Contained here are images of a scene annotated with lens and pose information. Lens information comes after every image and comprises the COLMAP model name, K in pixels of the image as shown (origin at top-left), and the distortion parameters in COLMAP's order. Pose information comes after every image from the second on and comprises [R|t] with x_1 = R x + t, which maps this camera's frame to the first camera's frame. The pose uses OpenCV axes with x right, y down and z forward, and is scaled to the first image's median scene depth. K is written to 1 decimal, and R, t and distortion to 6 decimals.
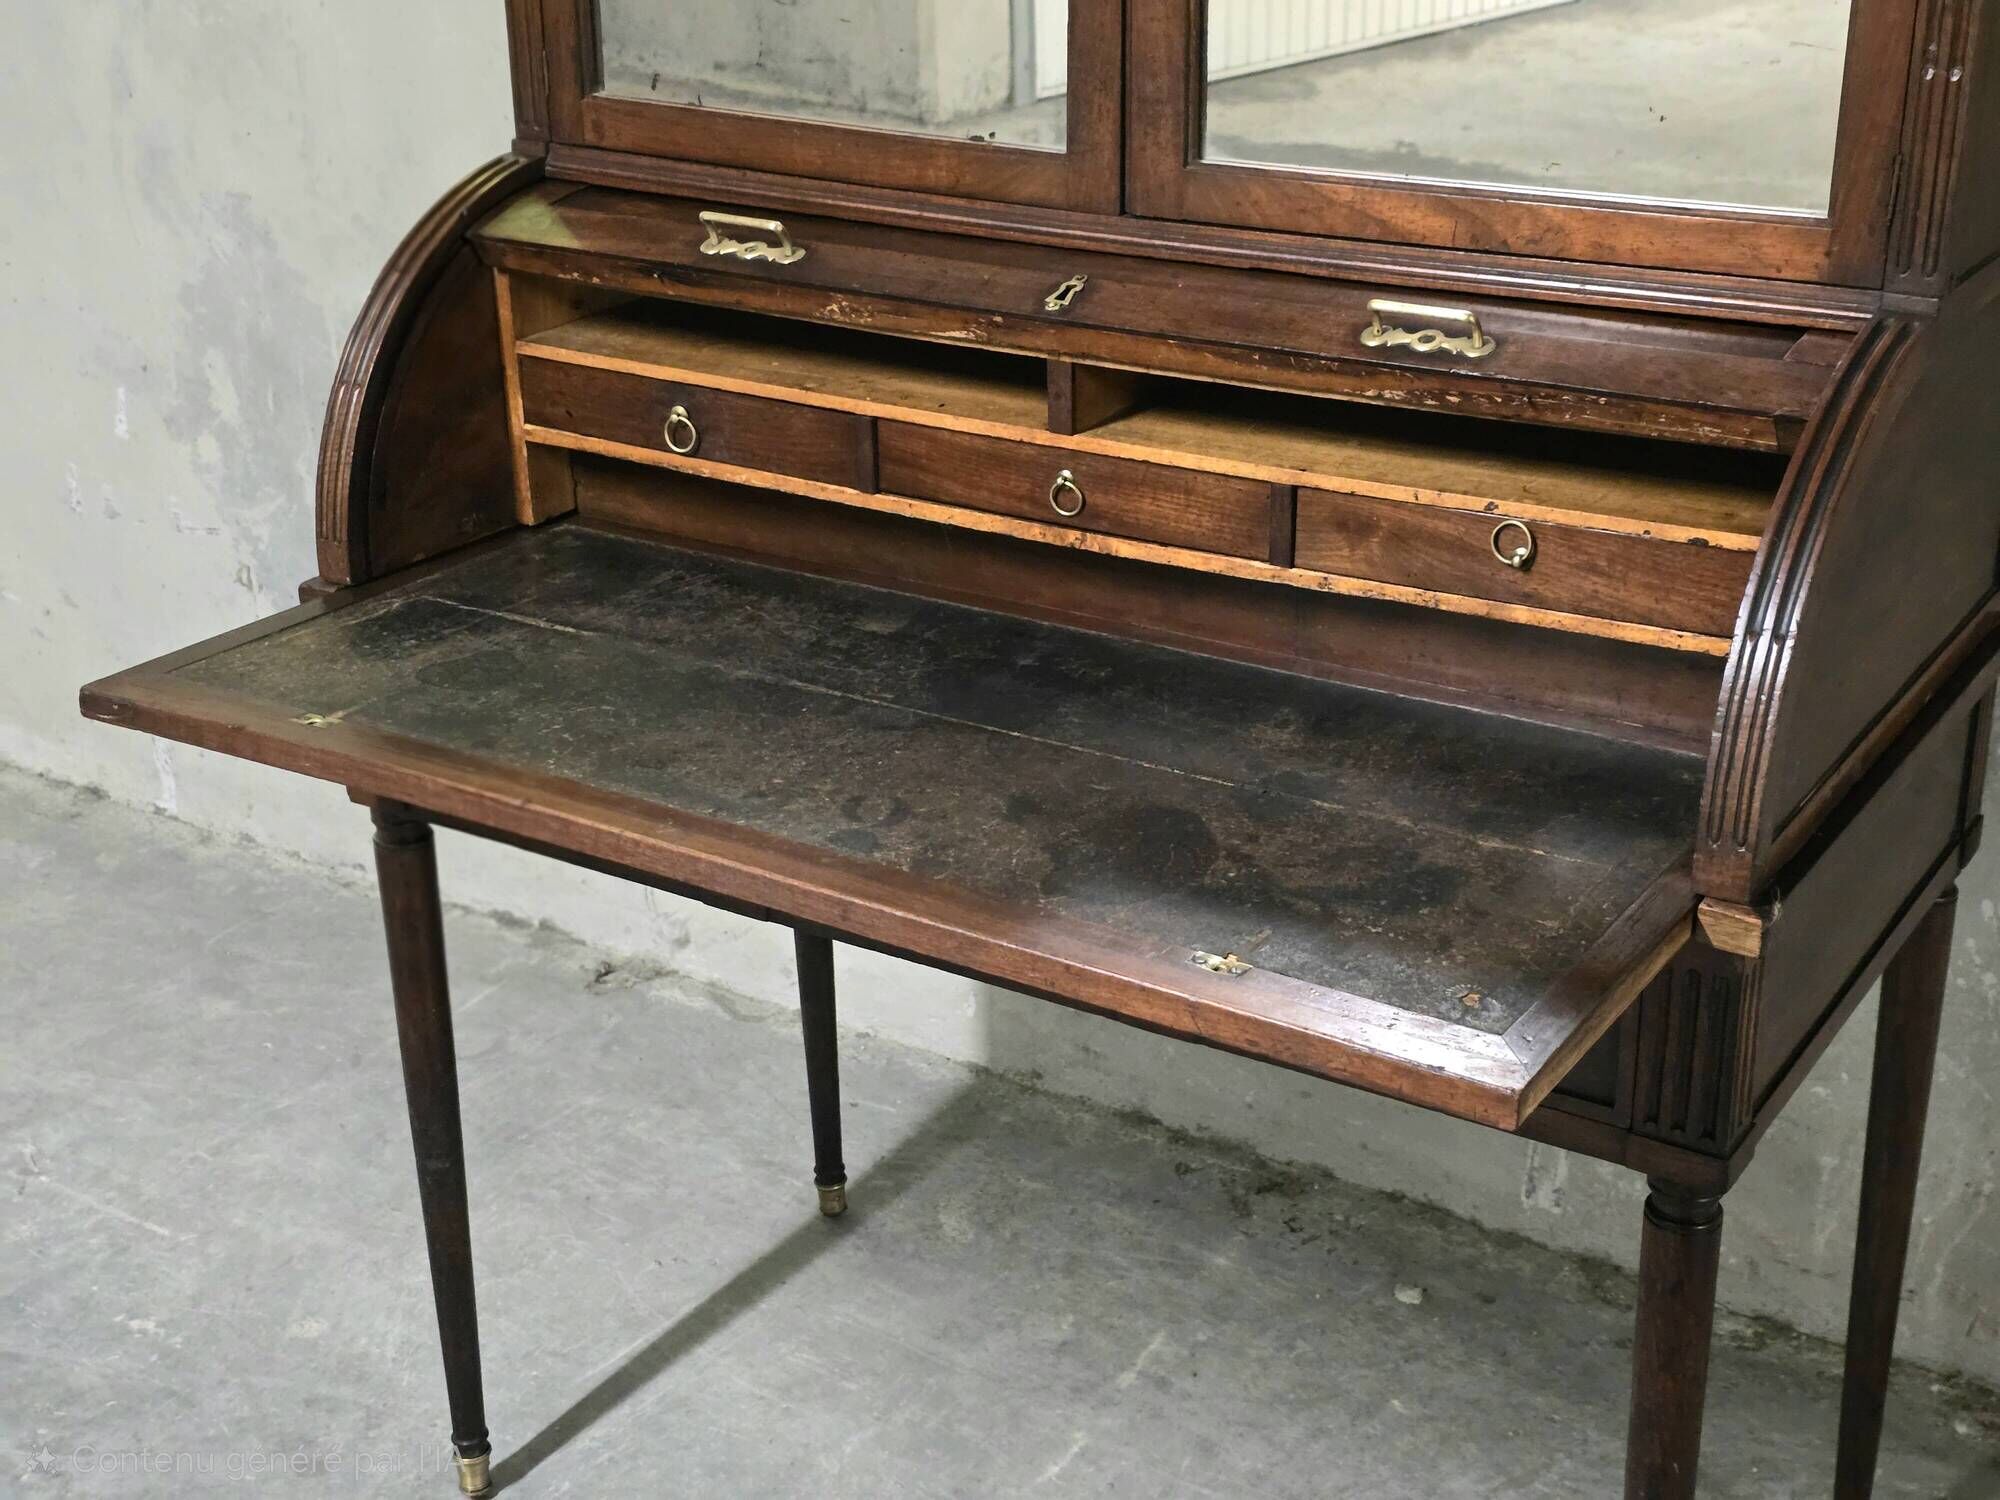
lens RADIAL K [[2705.6, 0, 1010.9], [0, 2705.6, 741.3], [0, 0, 1]] dist [0.136727, -0.401303]
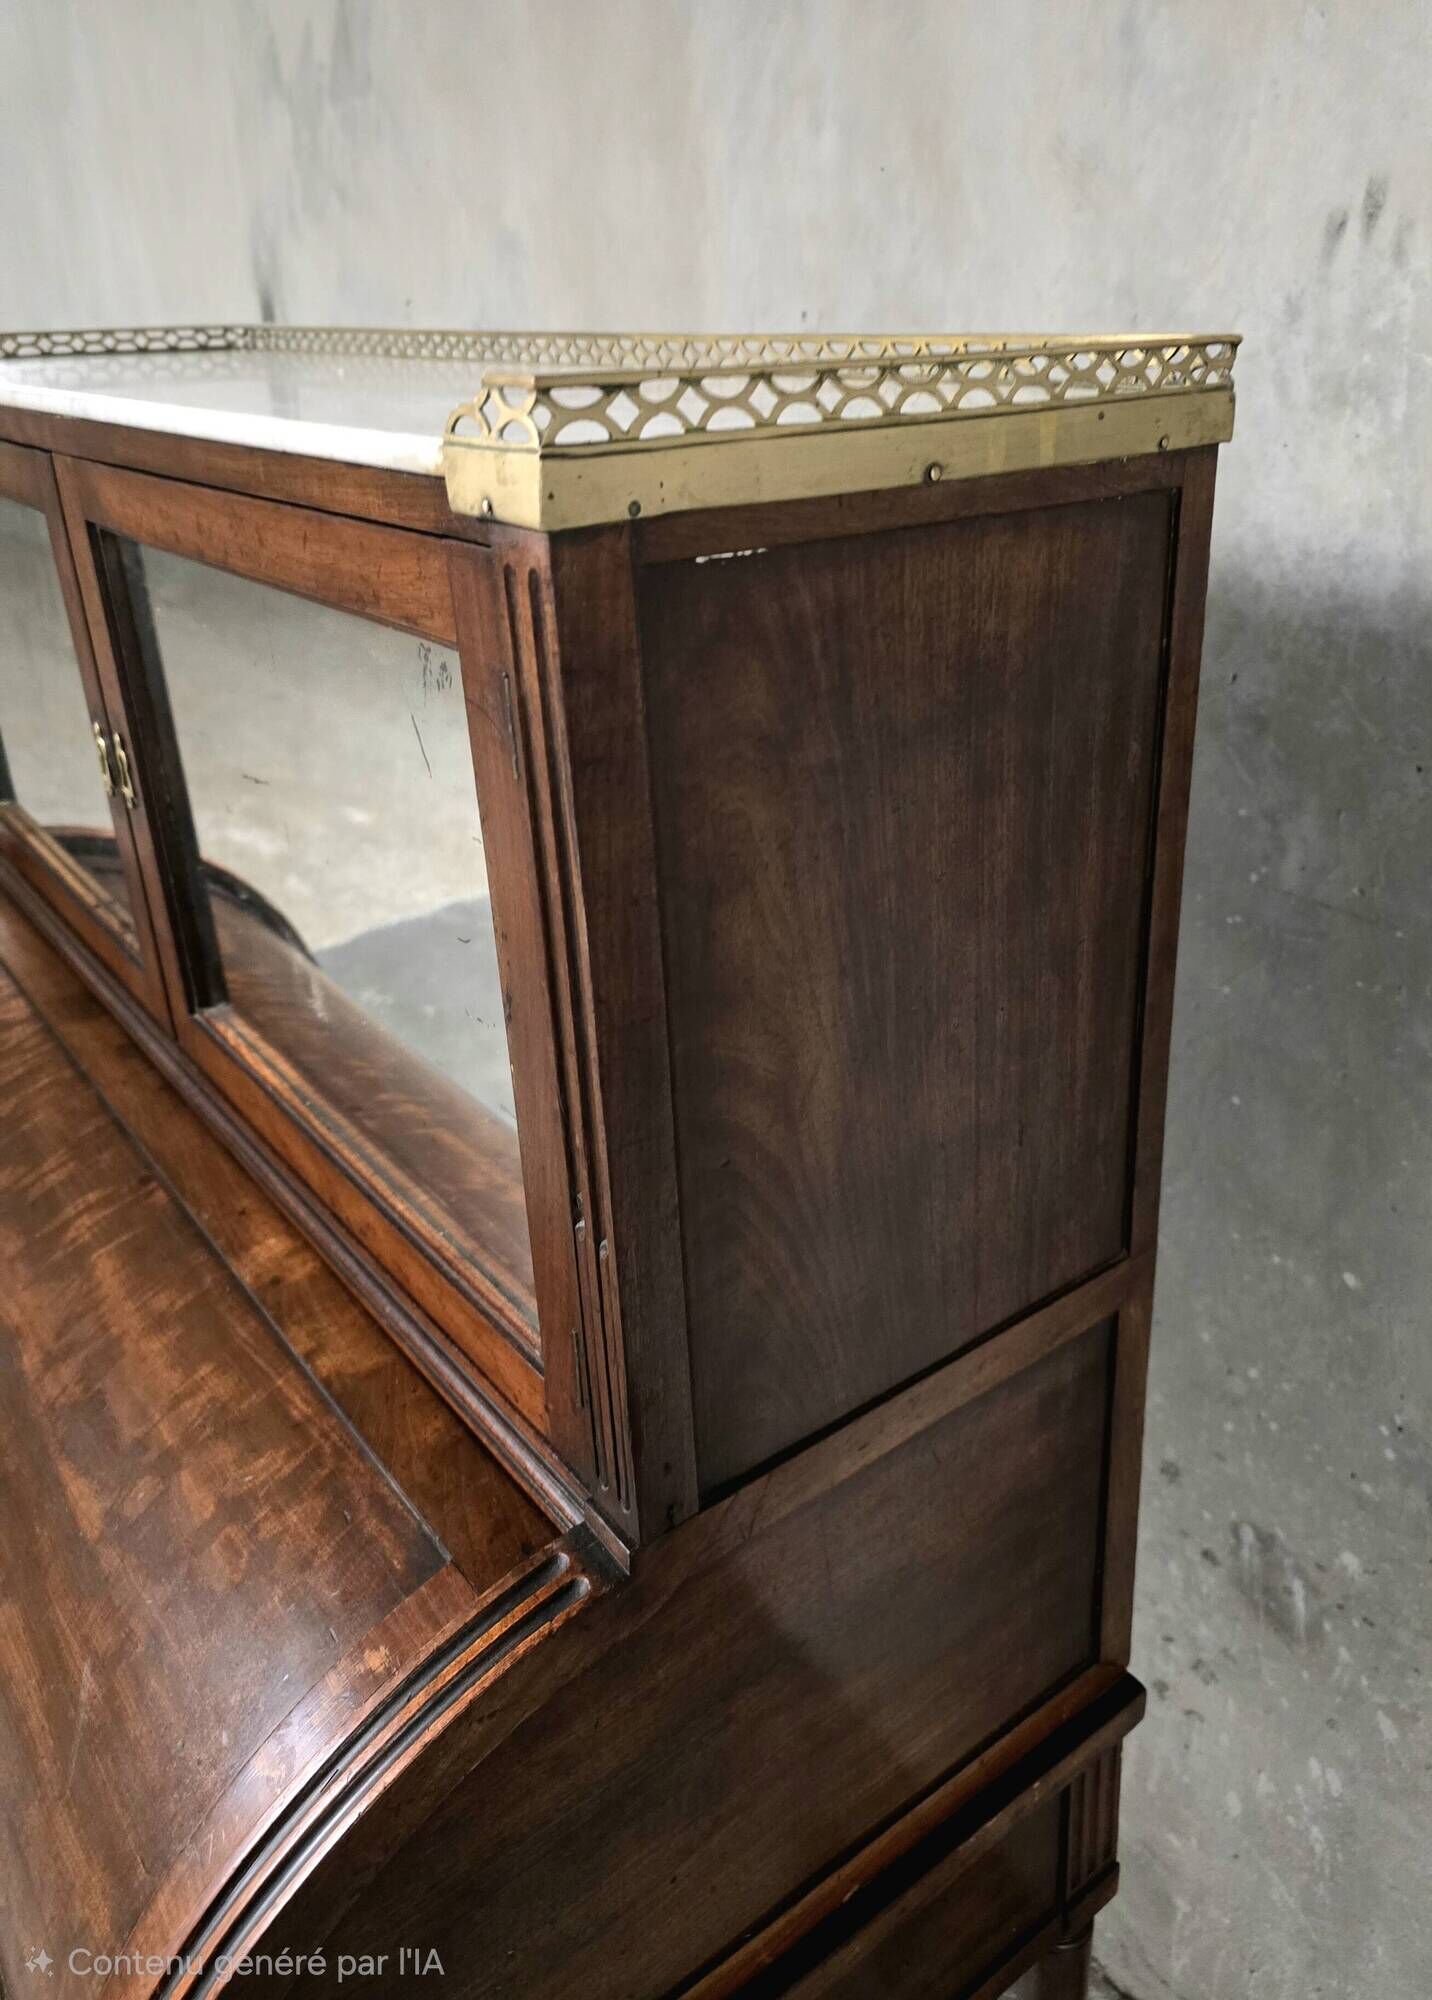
lens RADIAL K [[1501.9, 0, 804.8], [0, 1501.9, 912.4], [0, 0, 1]] dist [0.004210, -0.004448]
pose [[0.943542, 0.113308, -0.311272, 0.387646], [-0.110471, 0.993518, 0.026793, -0.267357], [0.312290, 0.009106, 0.949943, 0.558632]]
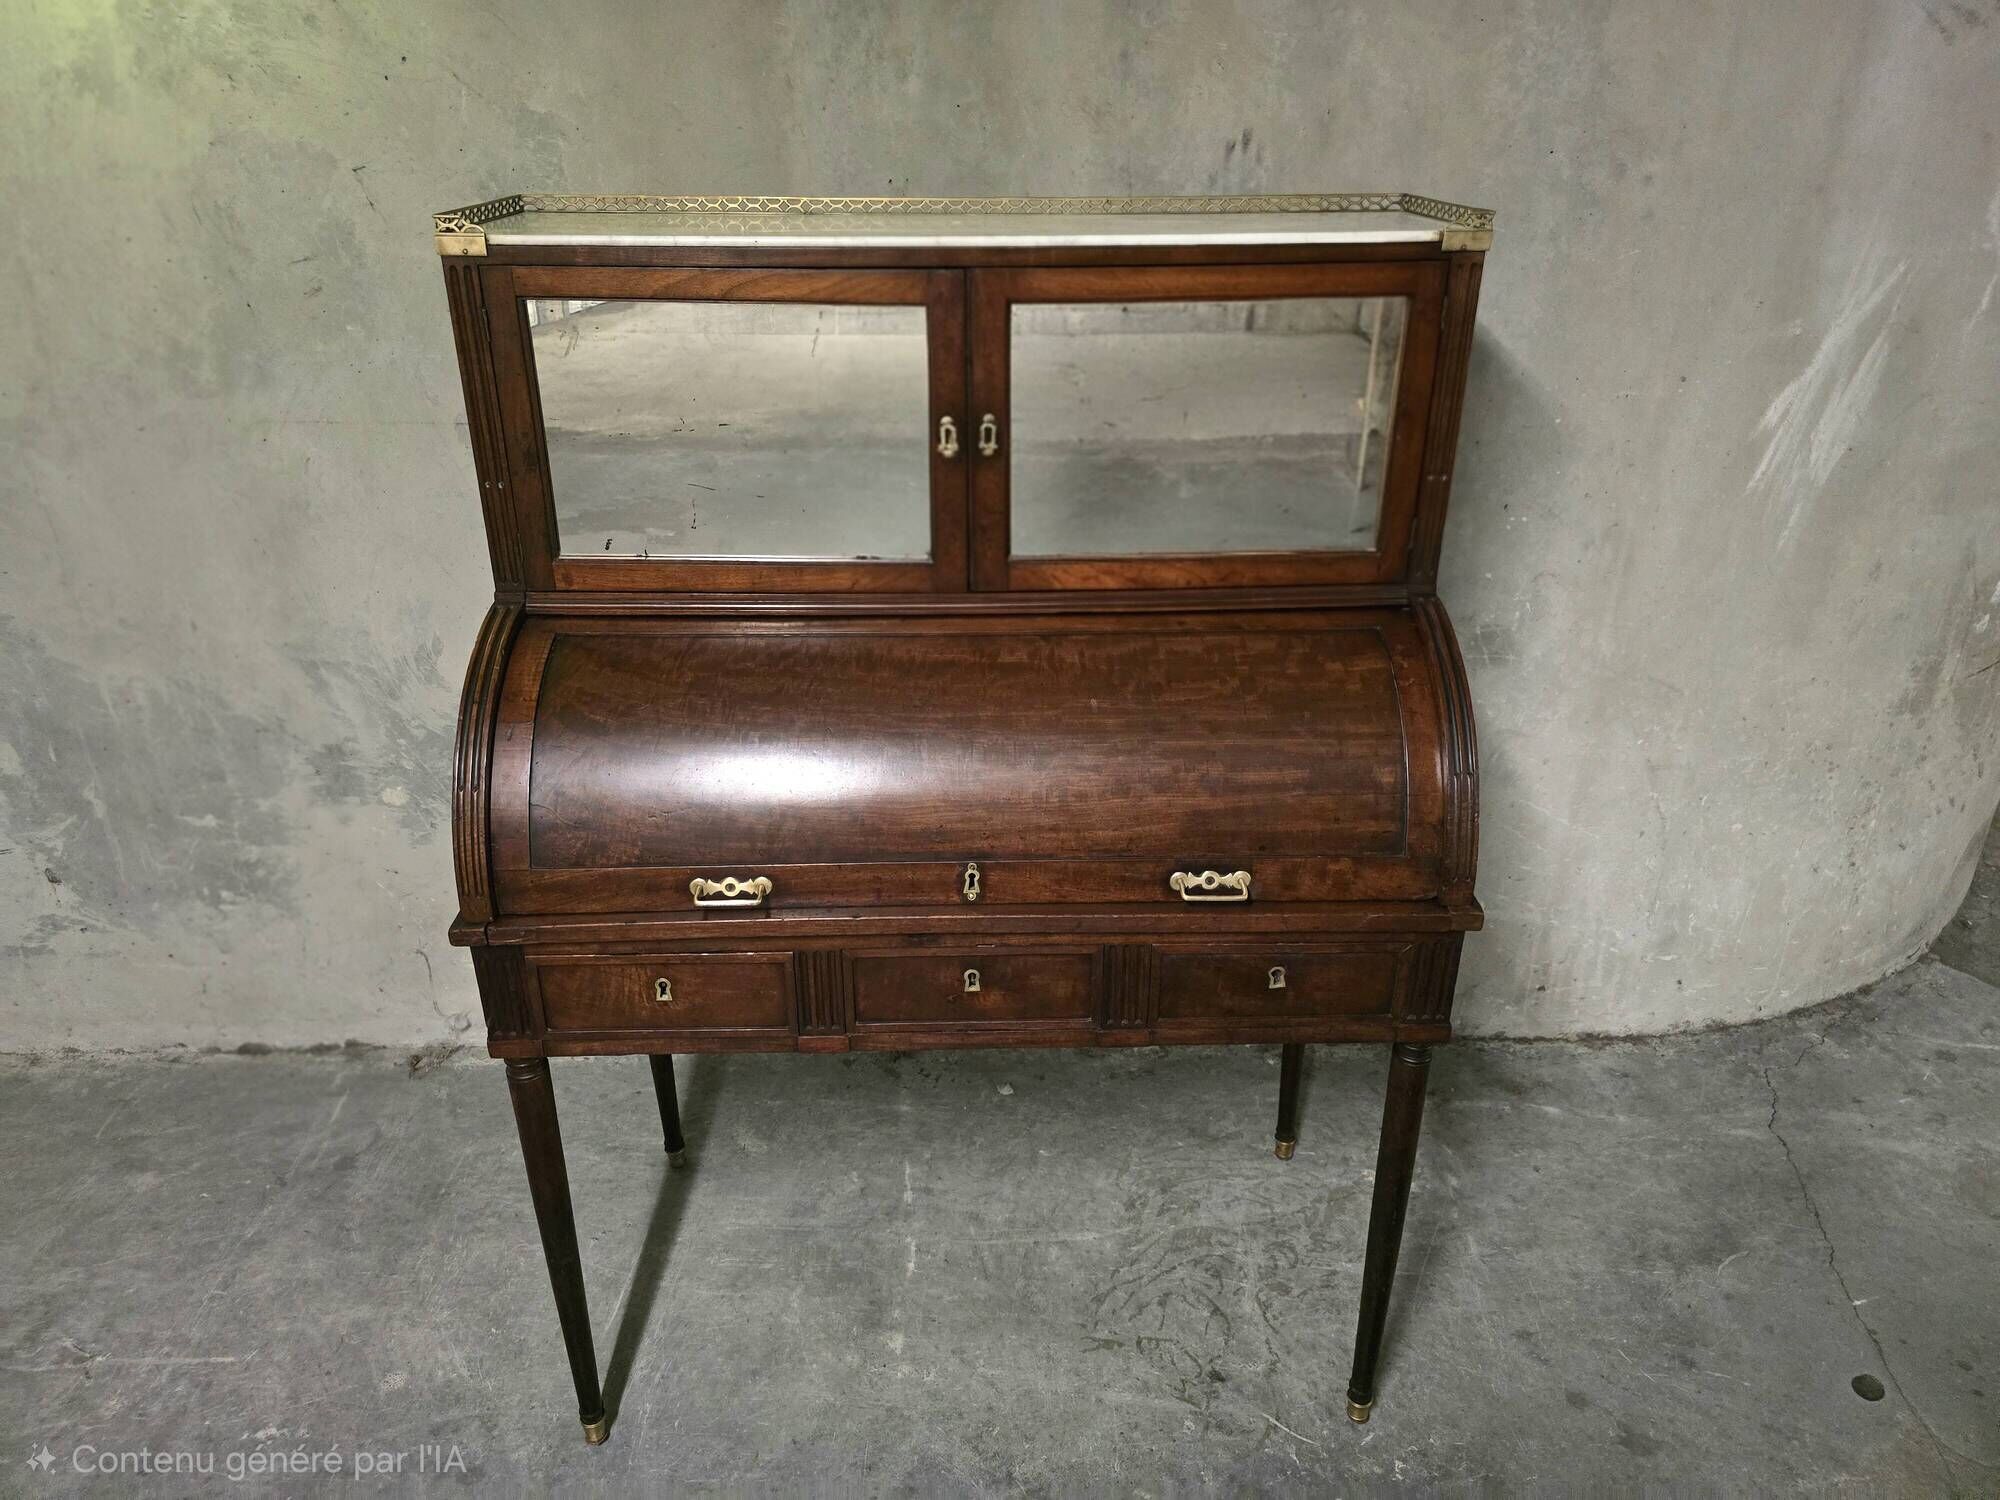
lens RADIAL K [[1362.9, 0, 1007.5], [0, 1362.9, 728.1], [0, 0, 1]] dist [0.038256, -0.034808]
pose [[0.828060, -0.224010, 0.513941, -0.388776], [0.204146, 0.974249, 0.095723, -0.181571], [-0.522150, 0.025654, 0.852468, 0.248200]]
